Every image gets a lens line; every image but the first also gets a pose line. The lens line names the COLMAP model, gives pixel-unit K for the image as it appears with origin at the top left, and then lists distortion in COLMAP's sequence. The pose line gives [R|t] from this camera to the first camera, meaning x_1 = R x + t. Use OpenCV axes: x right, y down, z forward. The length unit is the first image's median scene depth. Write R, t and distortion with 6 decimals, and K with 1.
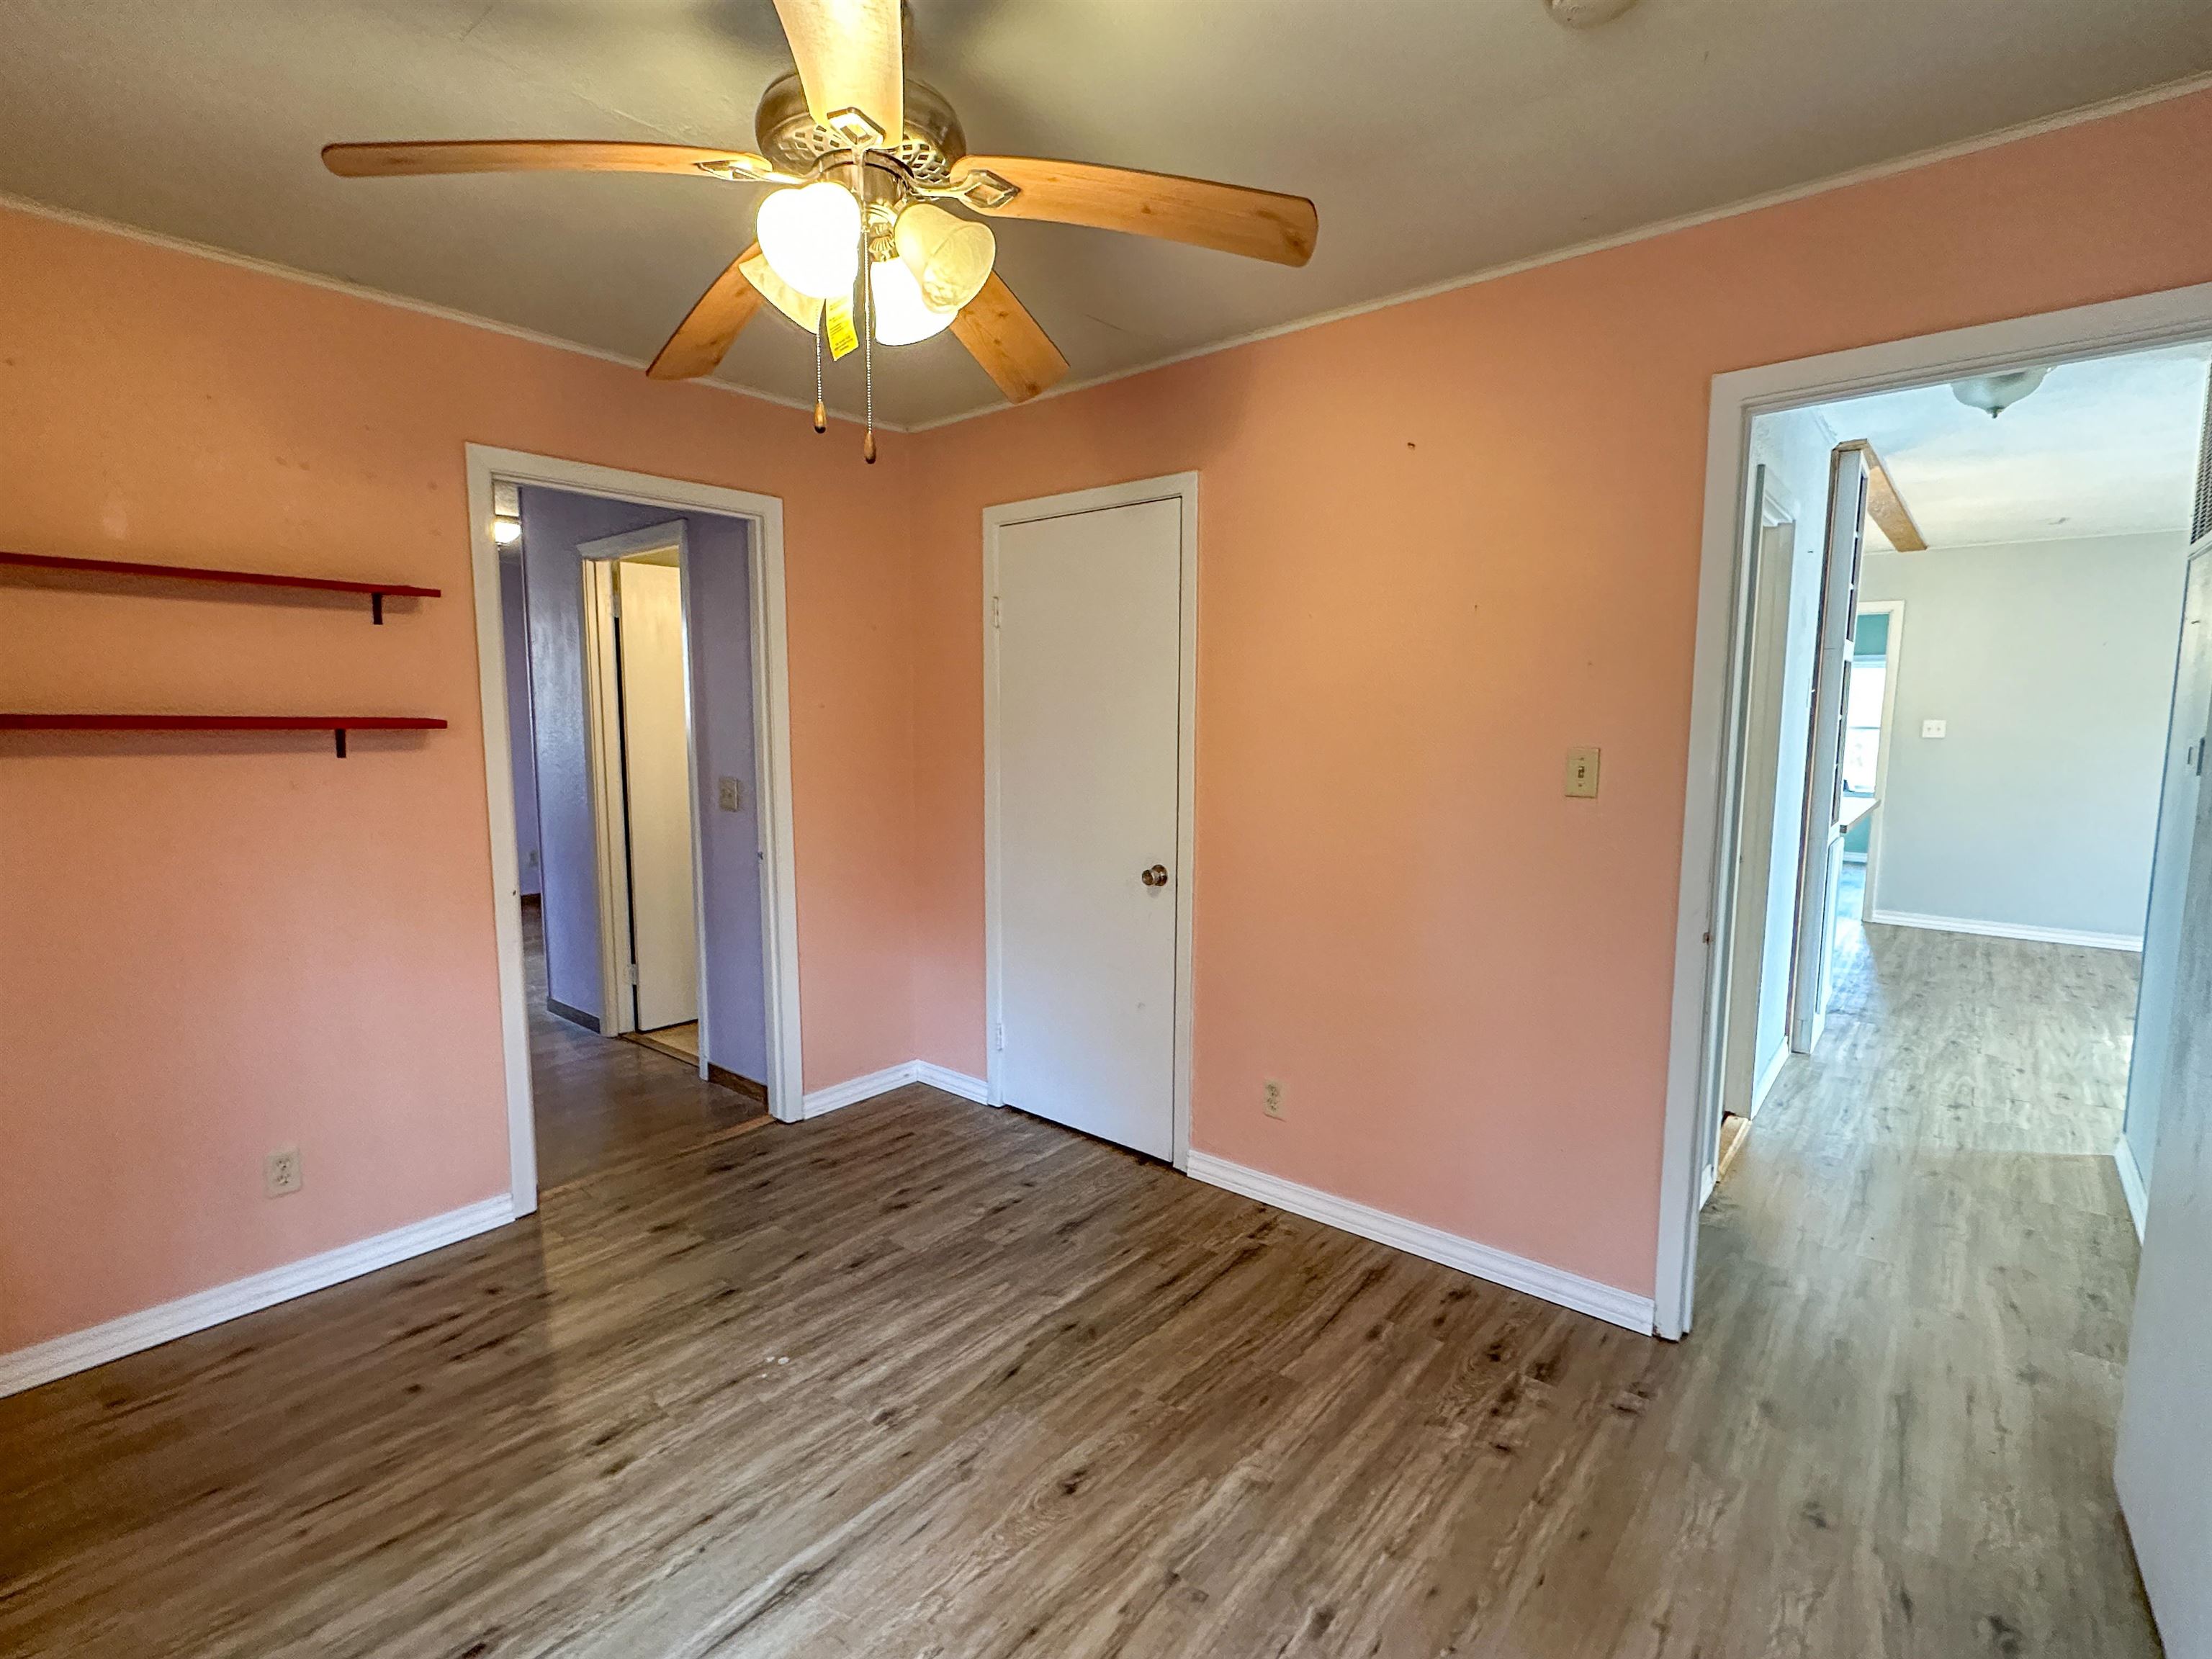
lens RADIAL K [[1038.0, 0, 1106.0], [0, 1038.0, 824.6], [0, 0, 1]] dist [0.001019, 0.000416]
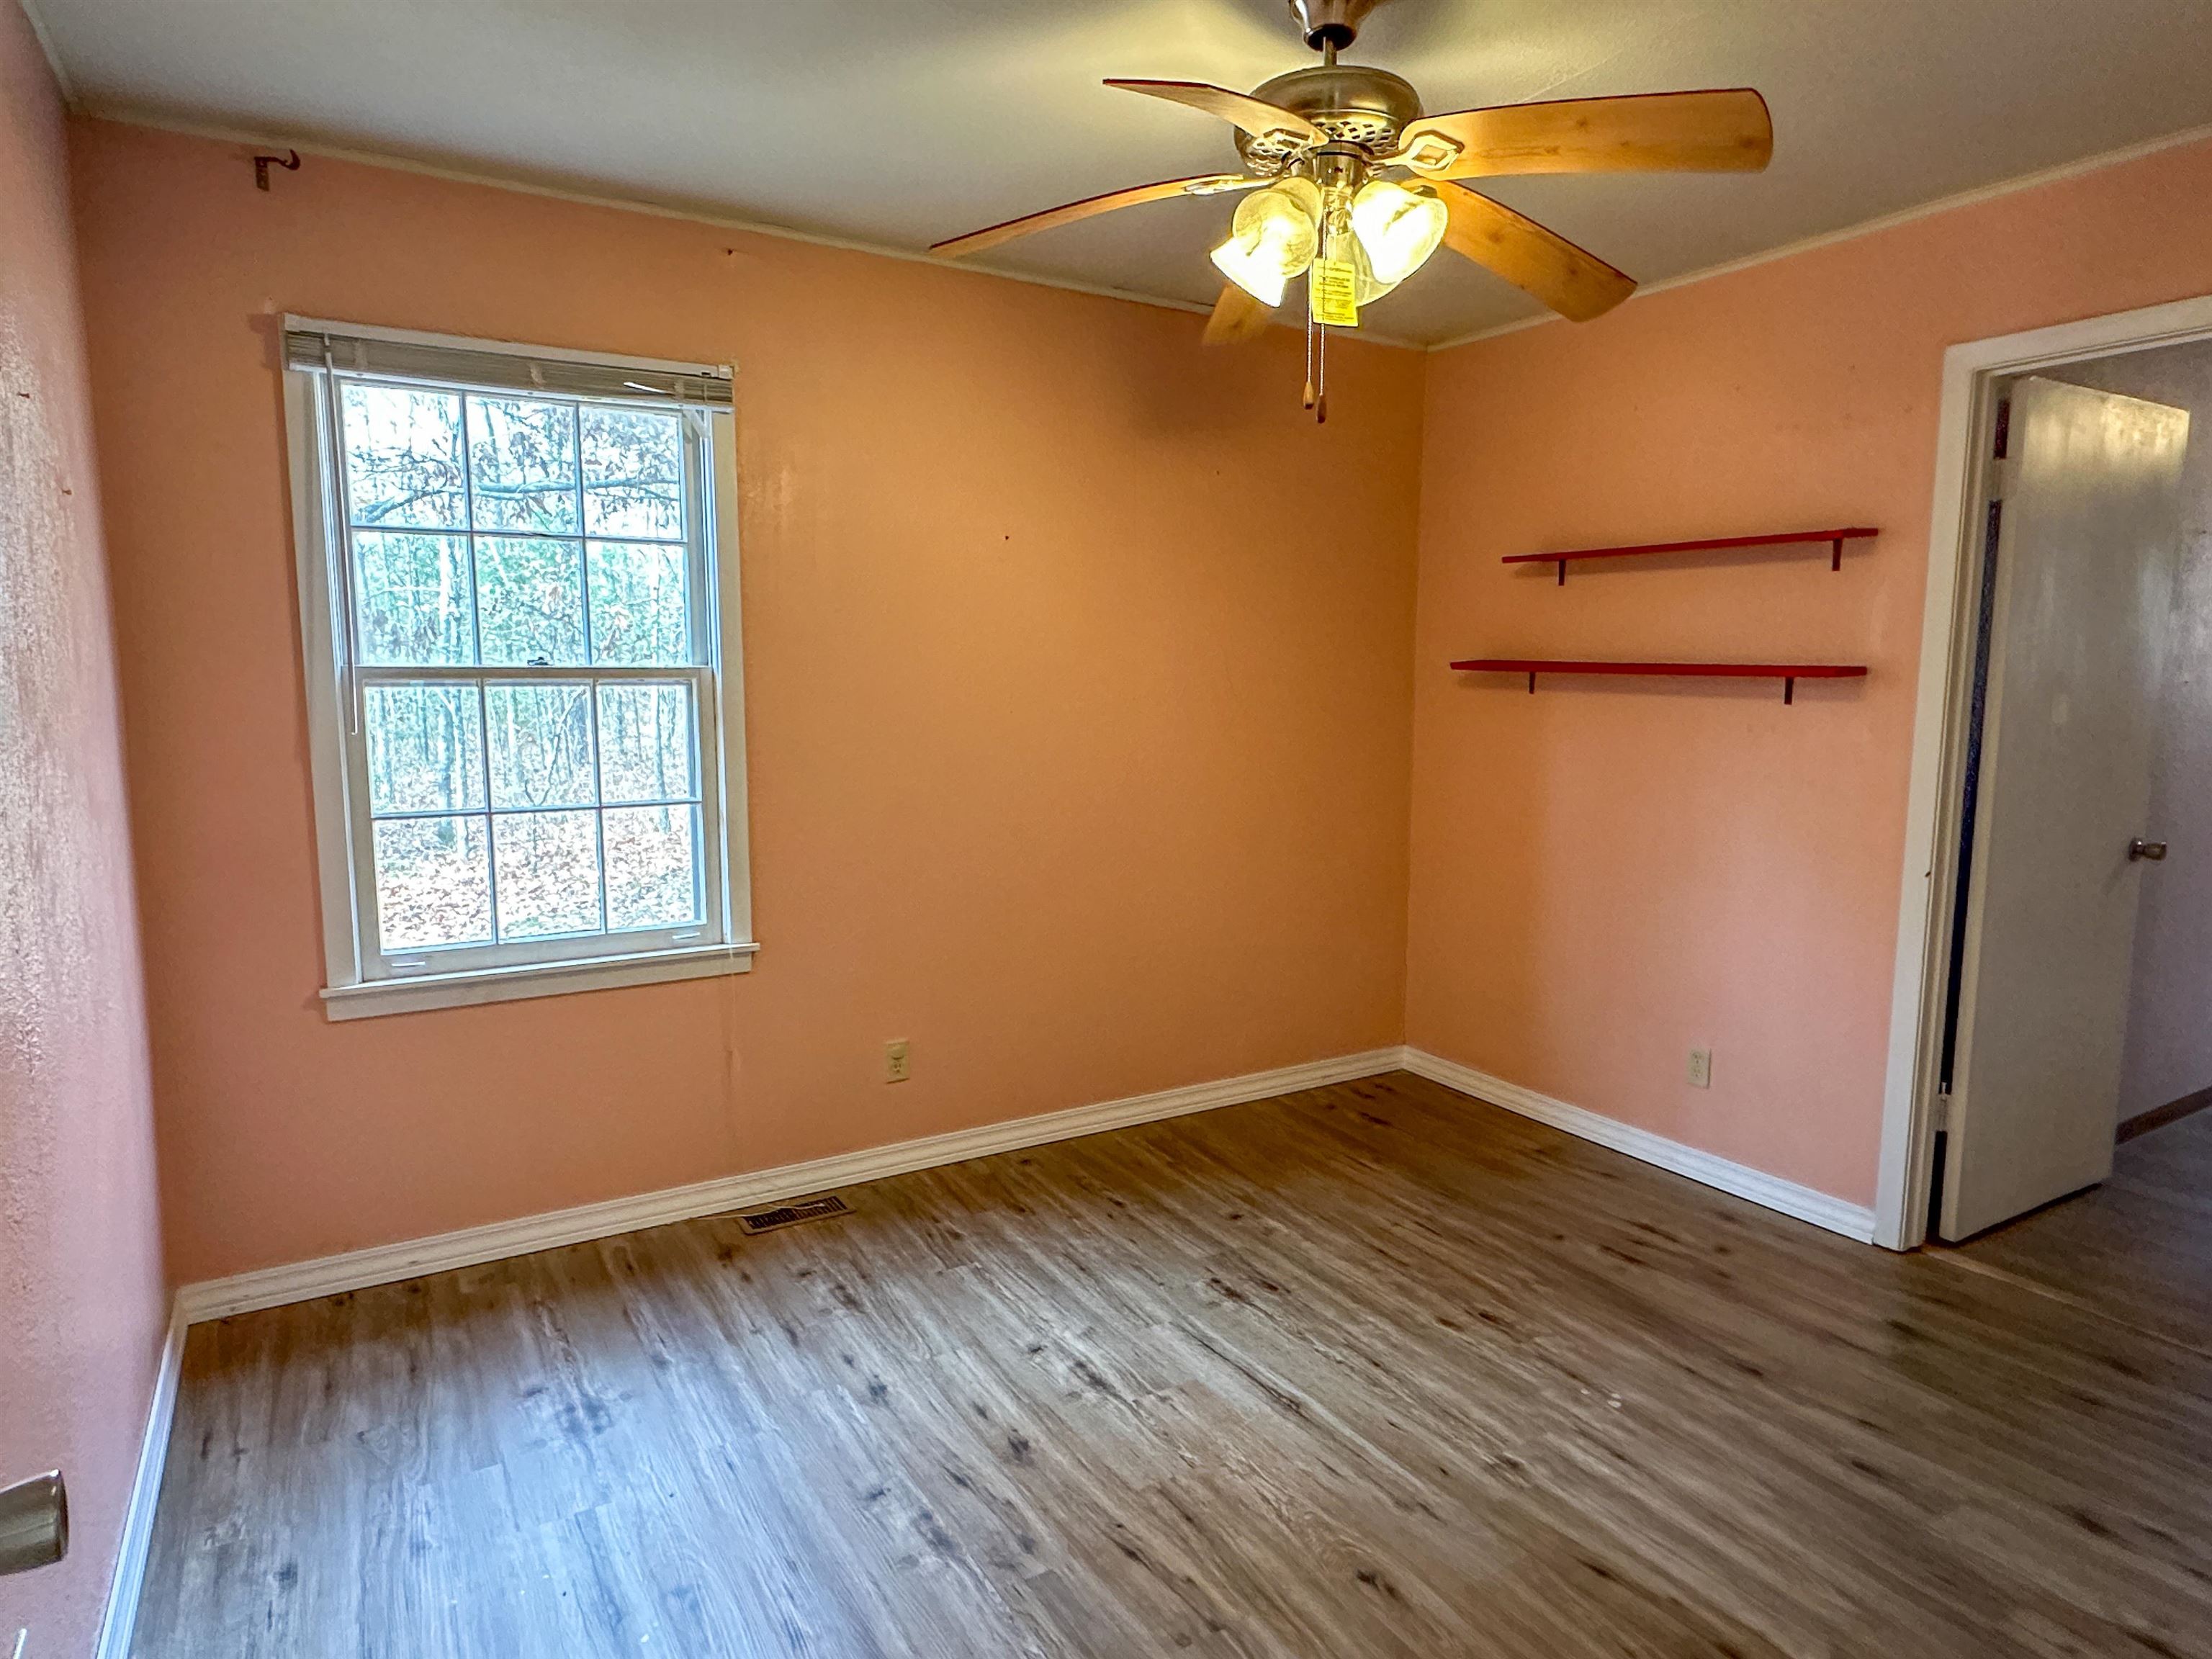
lens RADIAL K [[1301.8, 0, 1104.1], [0, 1301.8, 833.6], [0, 0, 1]] dist [-0.001659, -0.000645]
pose [[-0.323257, 0.117144, -0.939032, 0.820963], [-0.106285, 0.981535, 0.159034, -0.082382], [0.940323, 0.151214, -0.304838, 0.888814]]
